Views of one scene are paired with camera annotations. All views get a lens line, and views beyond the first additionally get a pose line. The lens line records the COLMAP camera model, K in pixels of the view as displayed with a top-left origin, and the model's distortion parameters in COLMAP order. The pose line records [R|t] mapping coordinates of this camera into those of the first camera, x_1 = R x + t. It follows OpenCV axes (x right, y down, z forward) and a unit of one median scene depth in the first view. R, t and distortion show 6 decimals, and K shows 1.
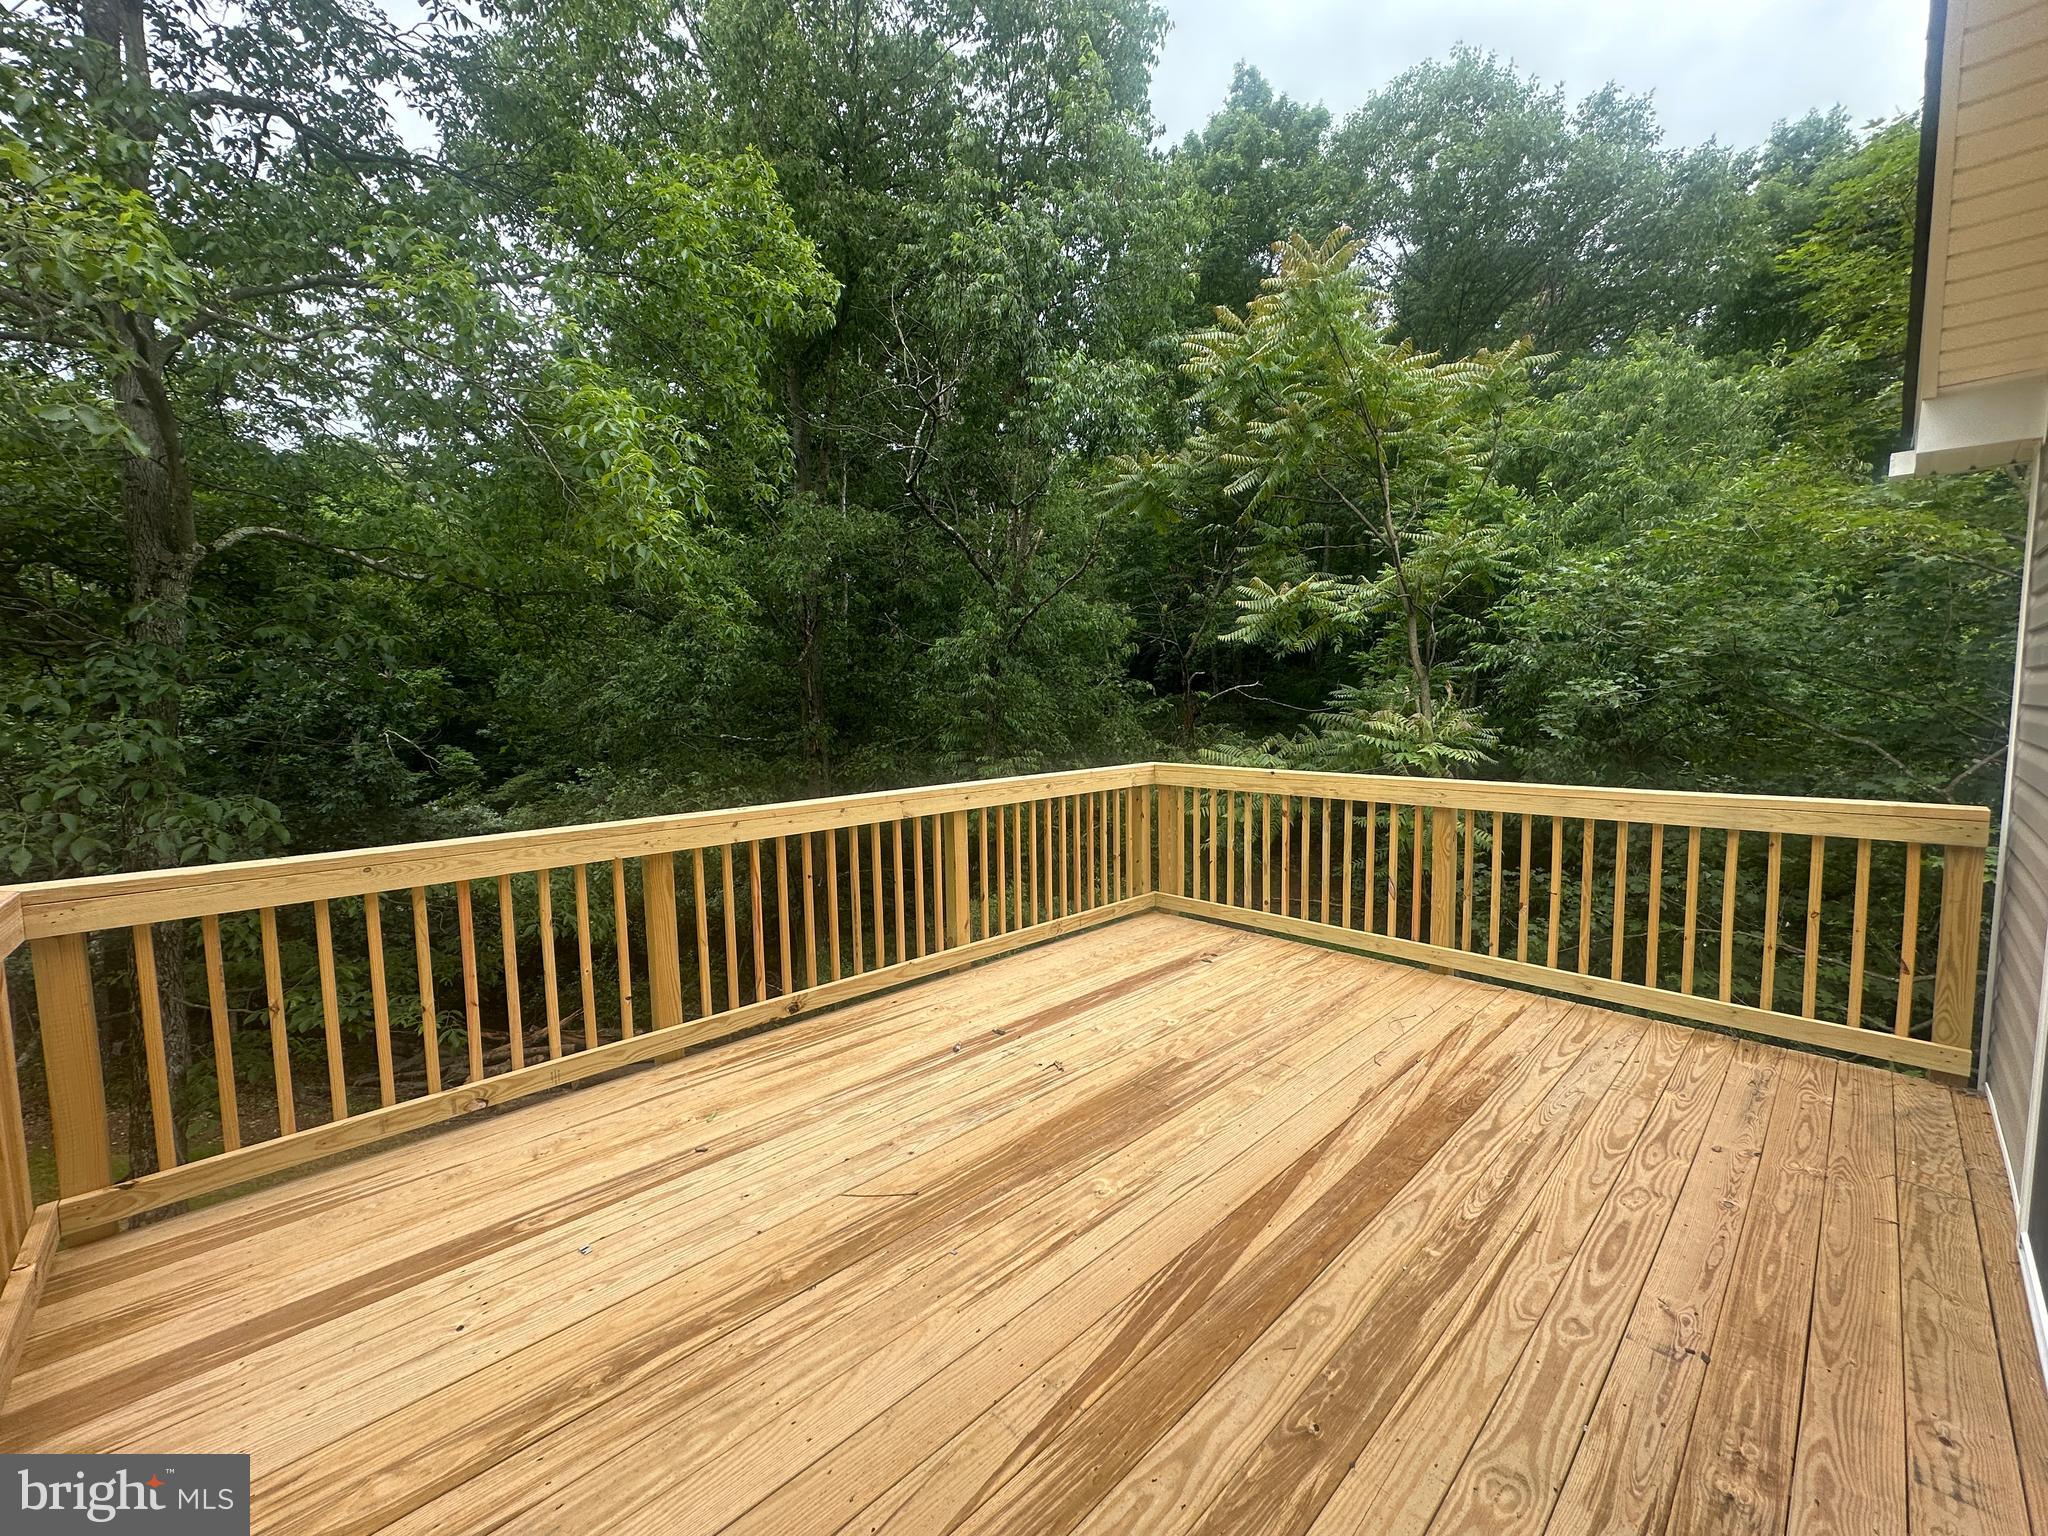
lens RADIAL K [[824.8, 0, 1024.0], [0, 824.8, 768.0], [0, 0, 1]] dist [-0.000994, 0.000250]
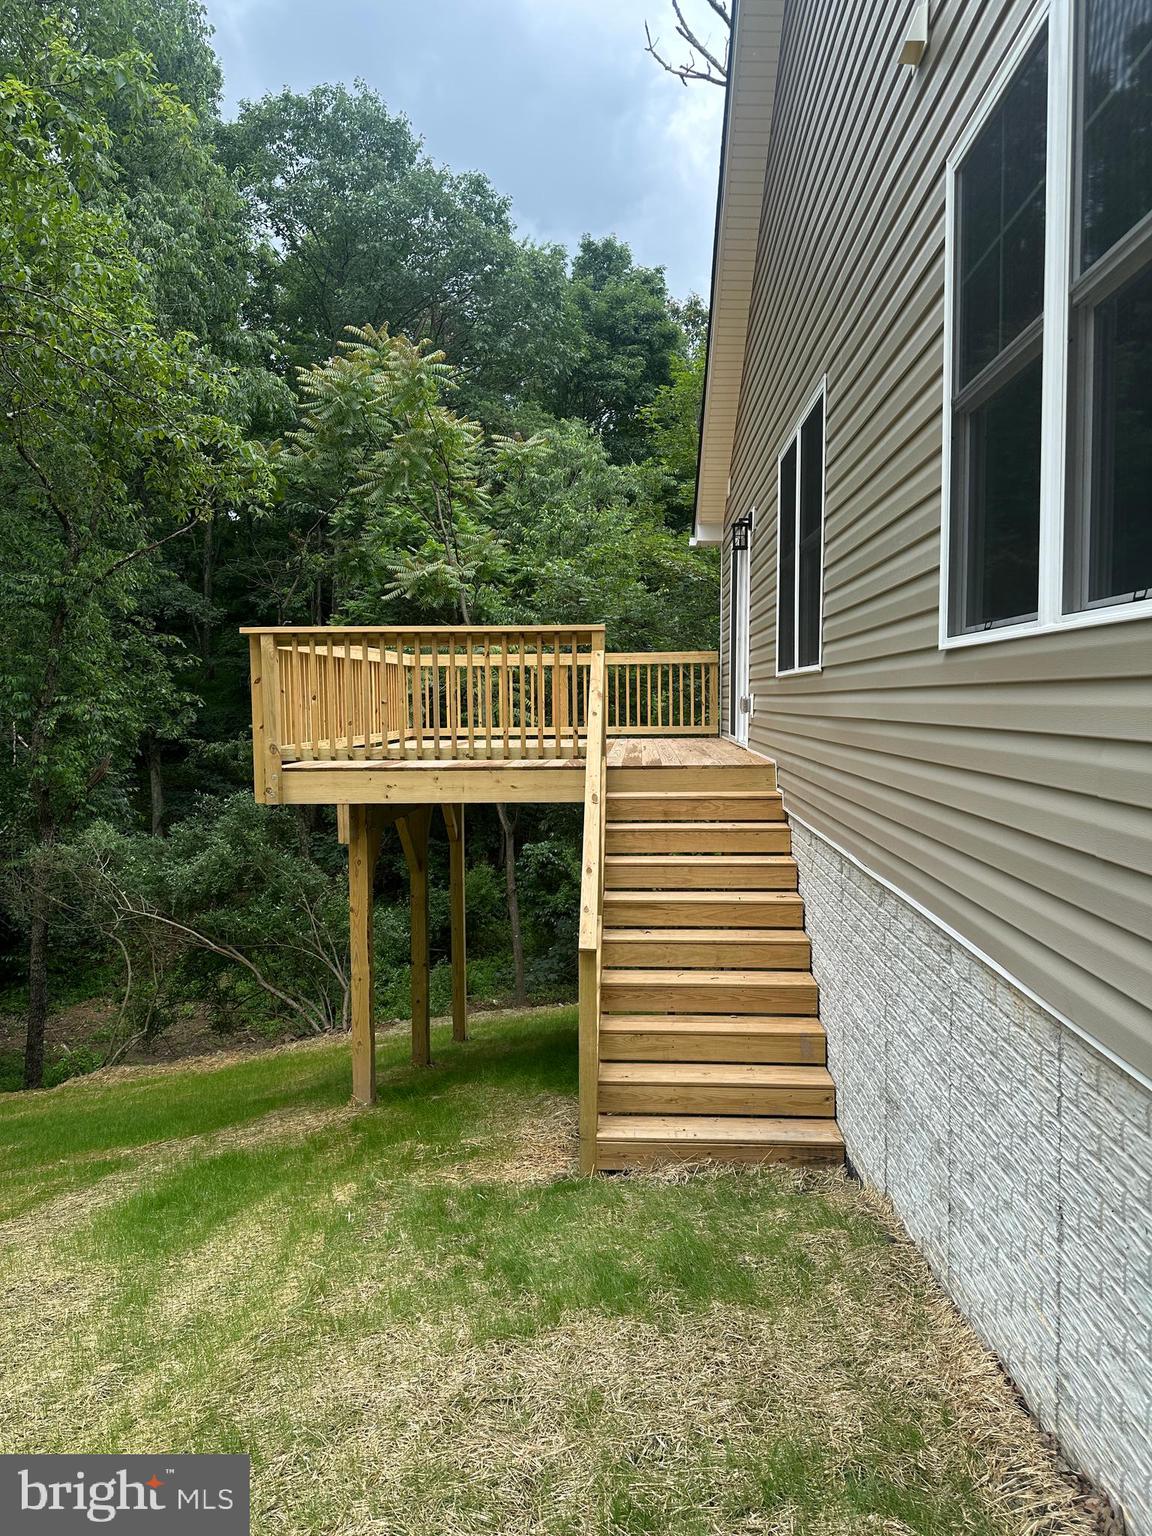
lens RADIAL K [[1070.3, 0, 576.0], [0, 1070.3, 768.0], [0, 0, 1]] dist [0.115751, -0.163429]
pose [[0.736796, -0.037125, 0.675095, -0.931175], [0.056840, 0.998358, -0.007133, 0.222168], [-0.673722, 0.043627, 0.737696, -0.759538]]
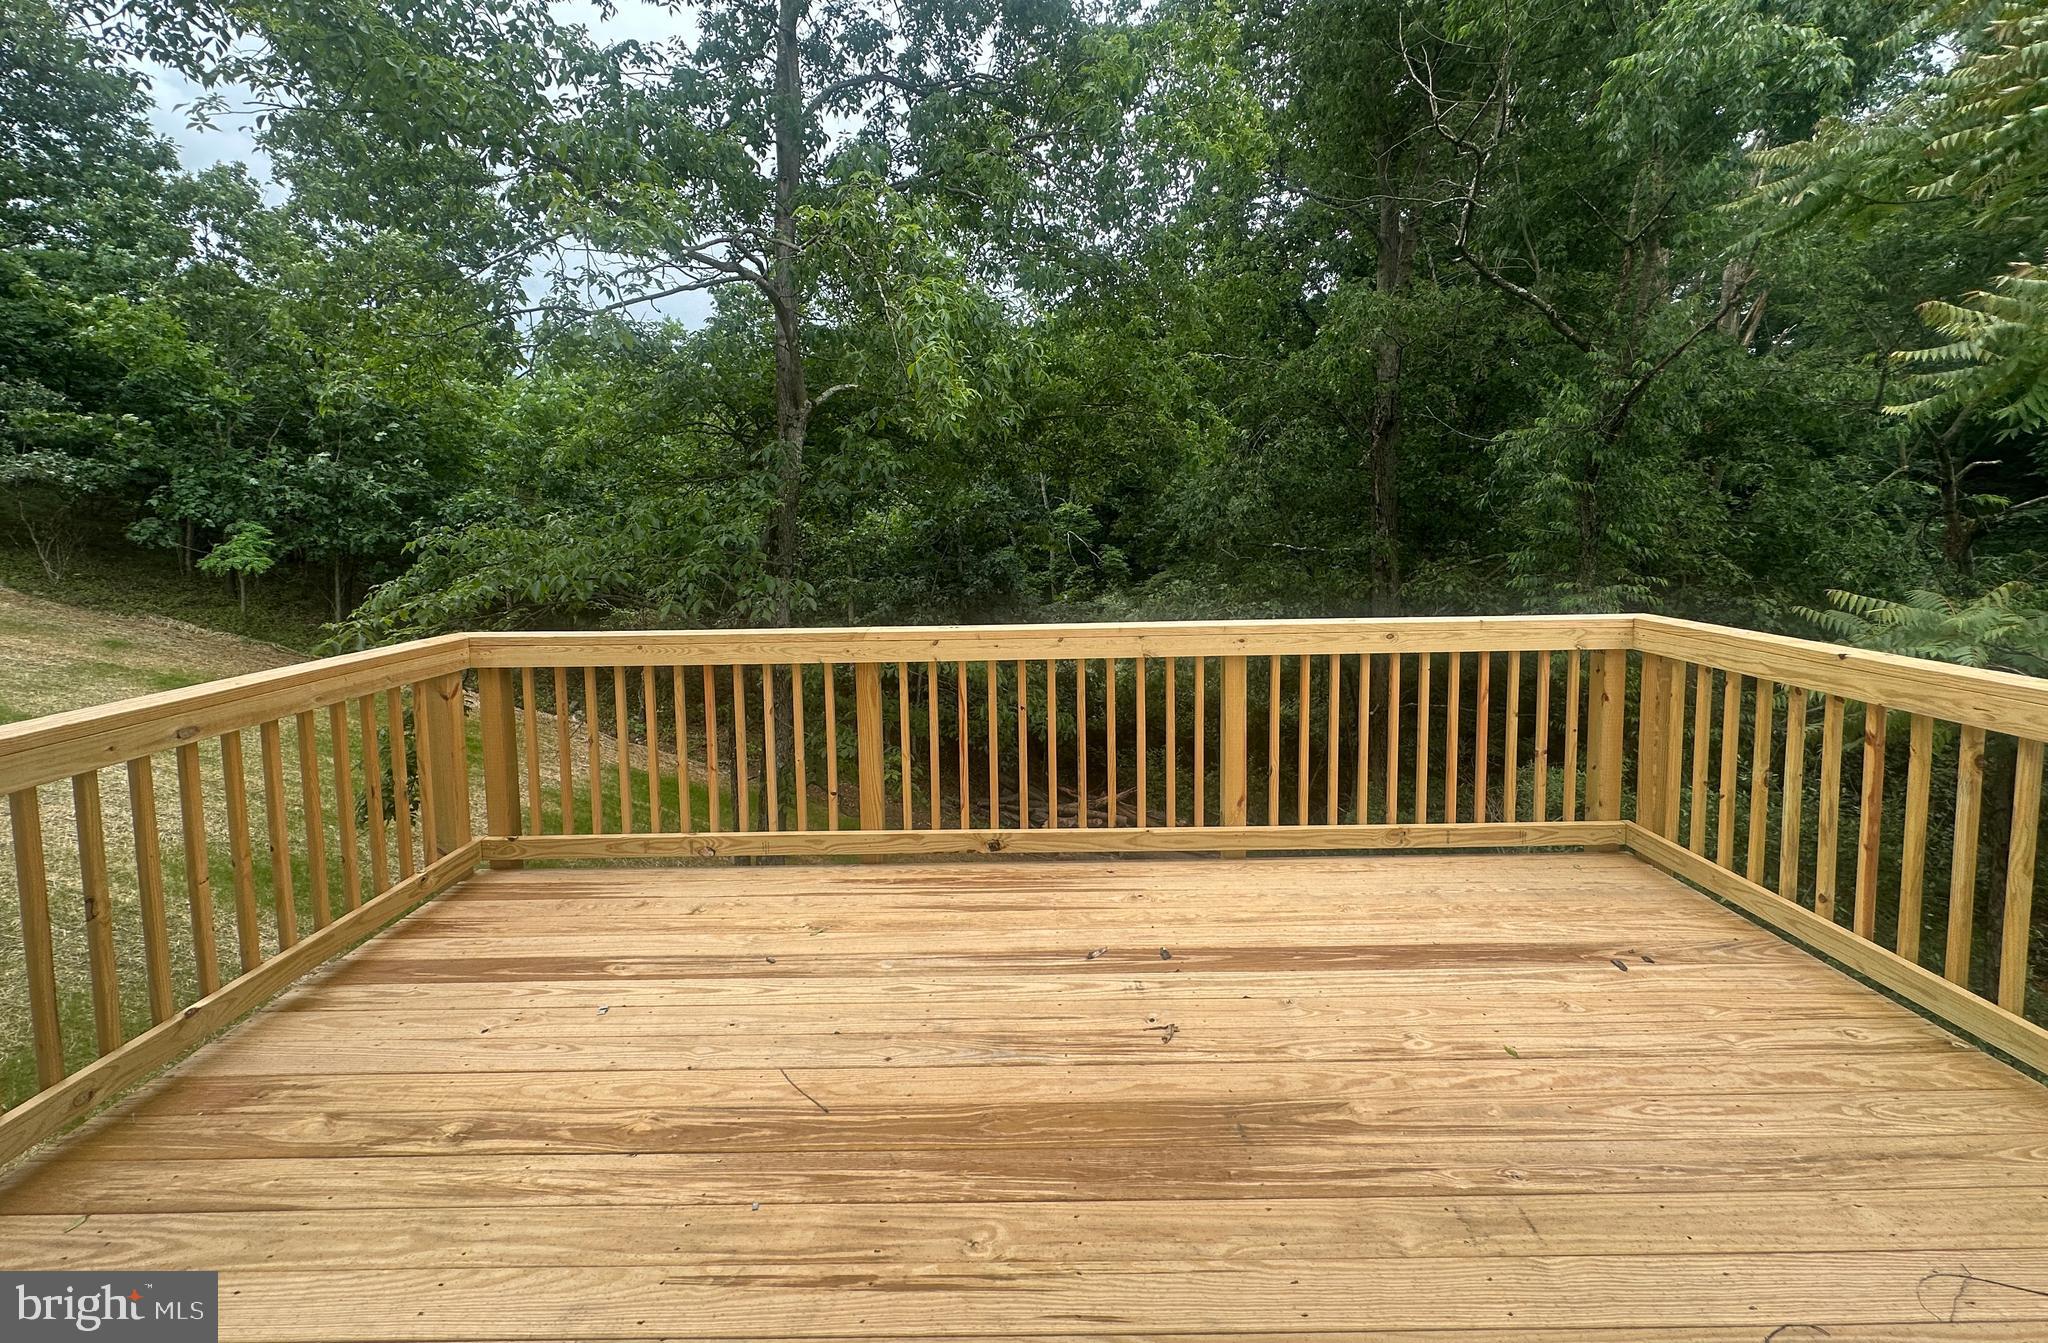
lens RADIAL K [[819.9, 0, 1024.5], [0, 819.9, 575.3], [0, 0, 1]] dist [-0.001191, 0.000087]
pose [[0.719573, 0.056314, -0.692130, 0.348939], [-0.054920, 0.998199, 0.024120, -0.036148], [0.692242, 0.020656, 0.721370, 0.328475]]
